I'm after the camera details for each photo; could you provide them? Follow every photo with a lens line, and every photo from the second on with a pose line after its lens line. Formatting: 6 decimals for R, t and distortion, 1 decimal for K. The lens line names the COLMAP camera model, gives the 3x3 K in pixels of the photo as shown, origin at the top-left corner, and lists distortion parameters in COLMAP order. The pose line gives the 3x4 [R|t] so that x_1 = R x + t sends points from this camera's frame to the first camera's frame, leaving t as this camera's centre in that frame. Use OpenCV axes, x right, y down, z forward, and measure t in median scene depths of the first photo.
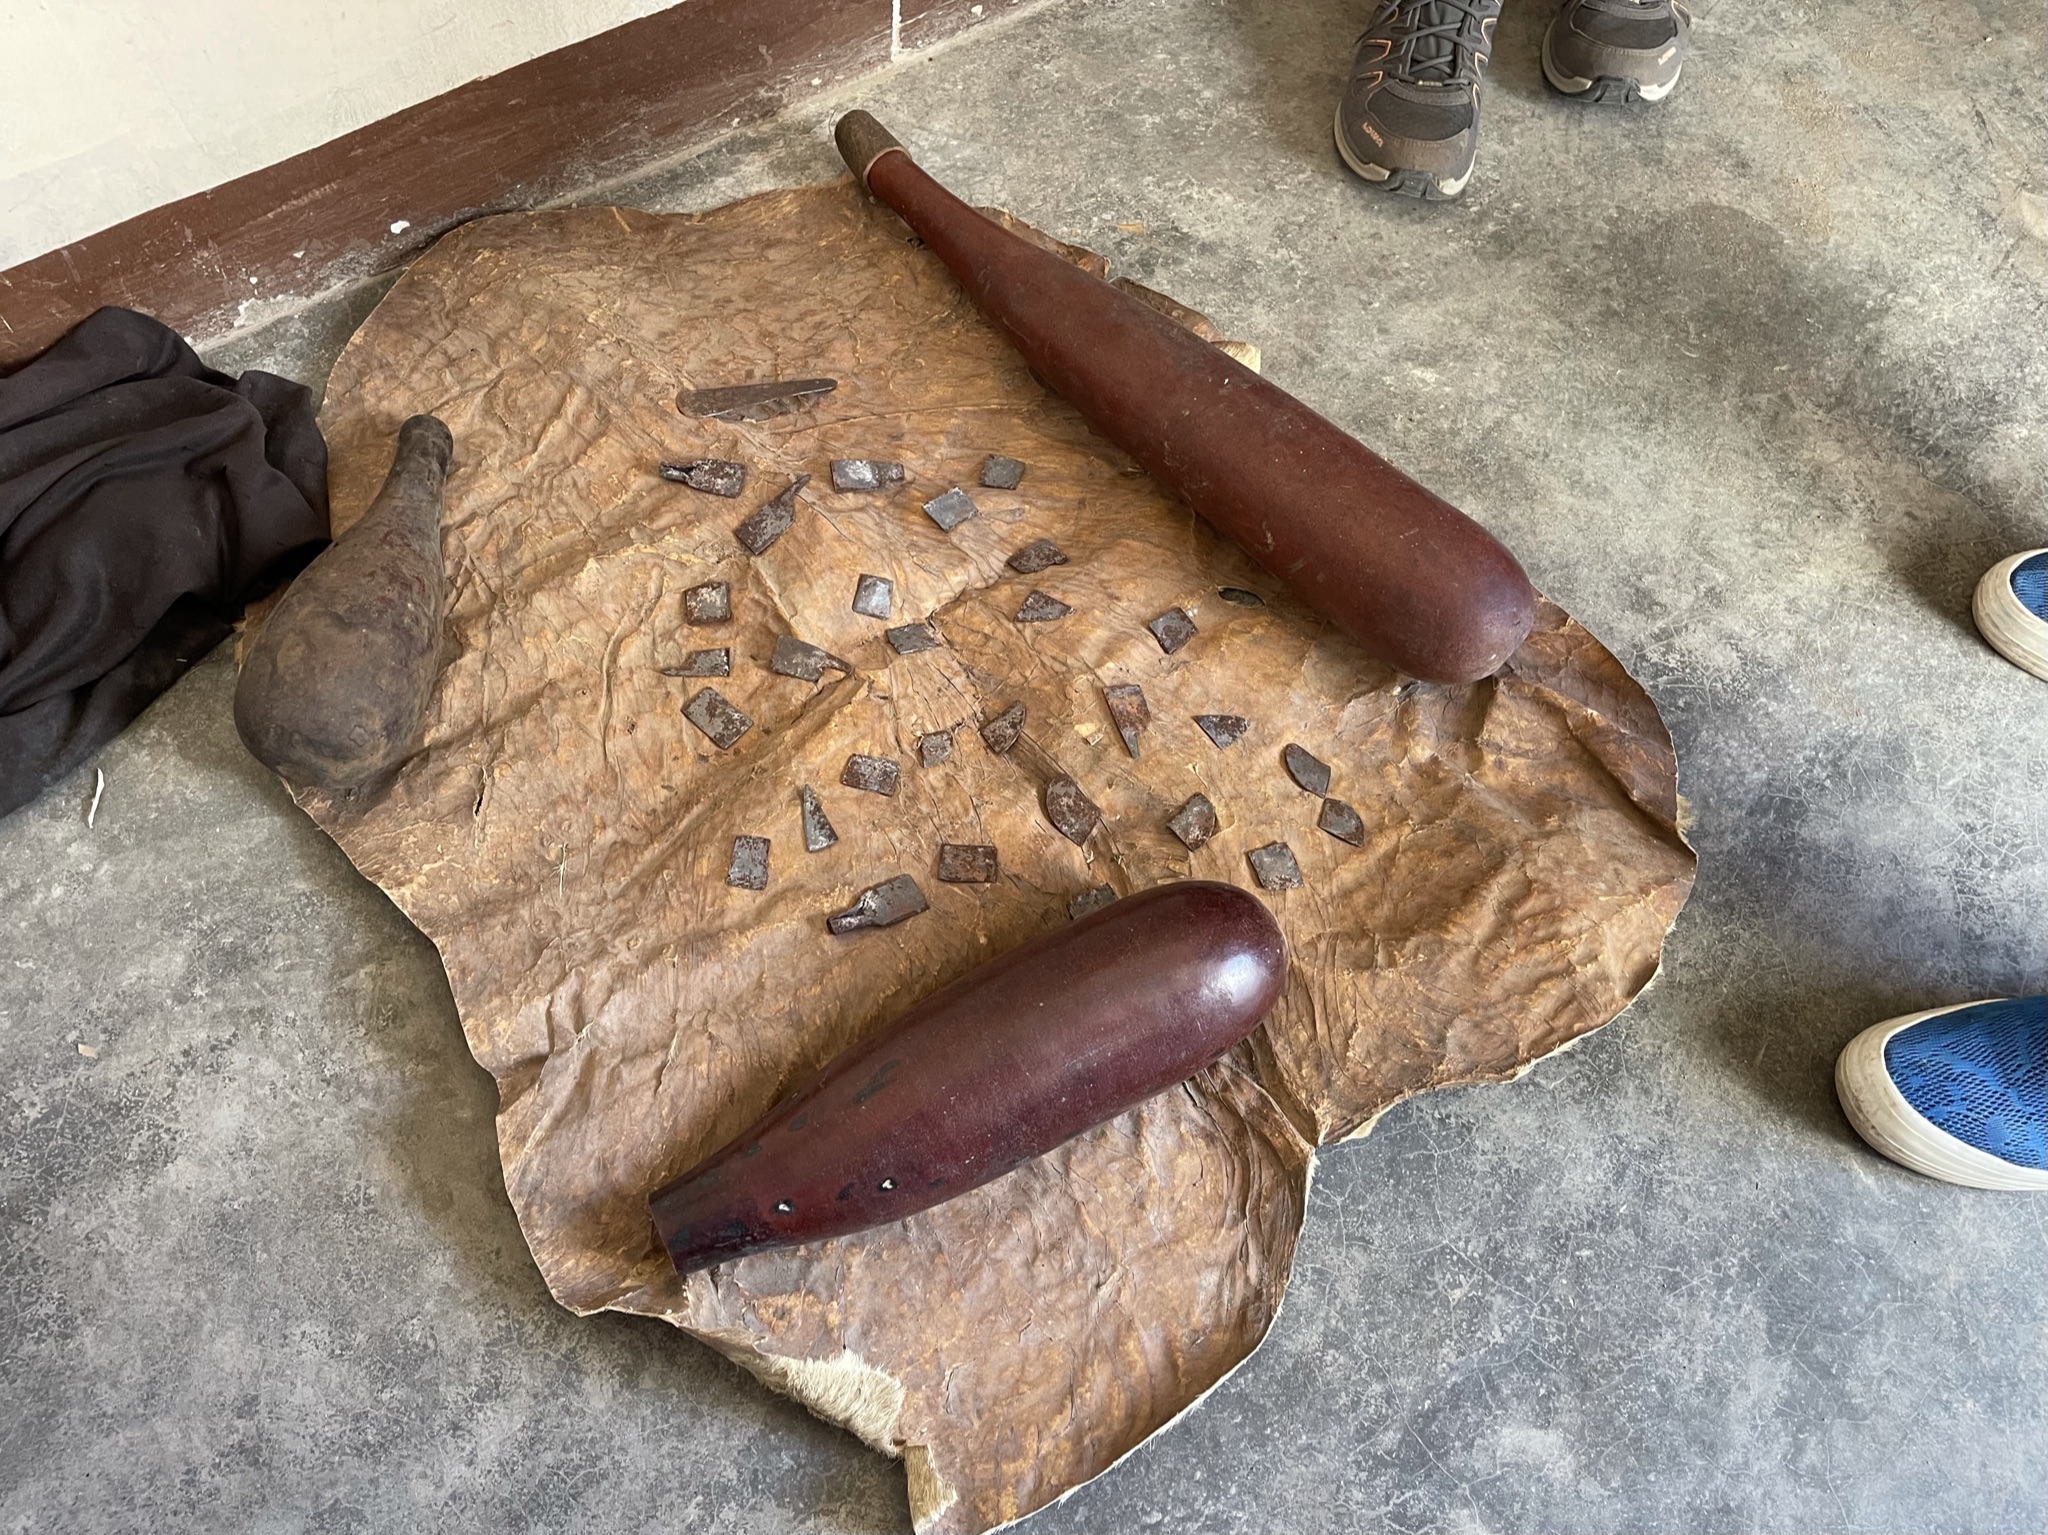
lens RADIAL K [[1598.5, 0, 1029.6], [0, 1598.5, 766.1], [0, 0, 1]] dist [0.024846, -0.054413]
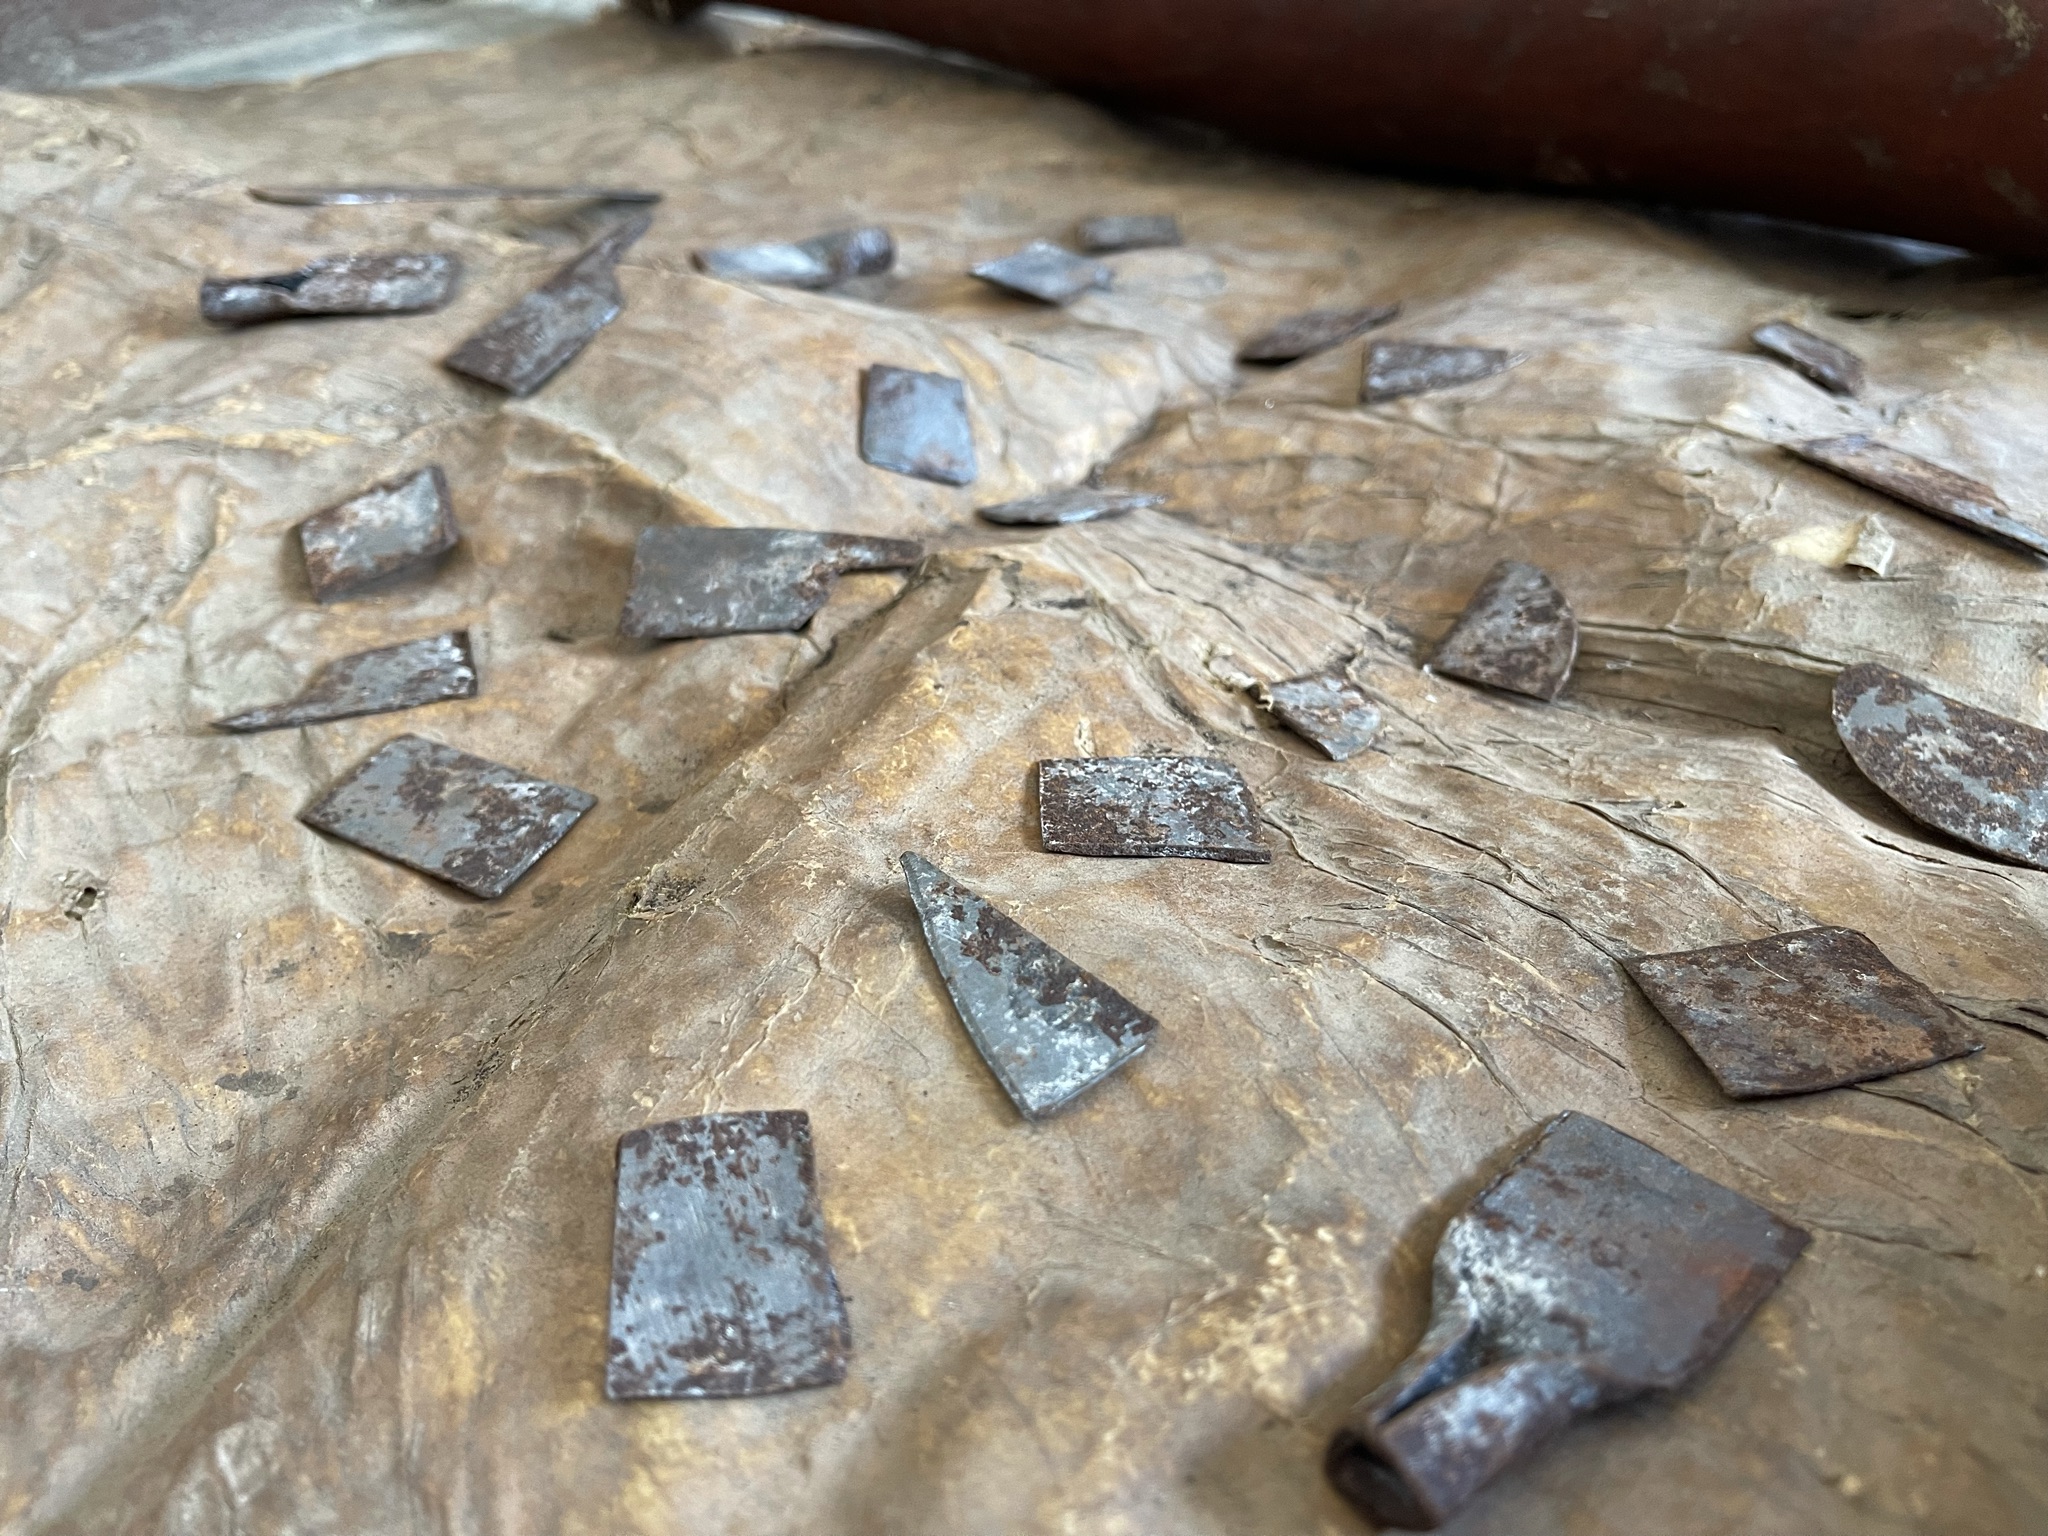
lens RADIAL K [[1598.5, 0, 1010.4], [0, 1598.5, 768.2], [0, 0, 1]] dist [0.024846, -0.054413]
pose [[0.965771, -0.178068, 0.188624, -0.155680], [0.237060, 0.901083, -0.363114, 0.077800], [-0.105307, 0.395400, 0.912452, 0.754820]]
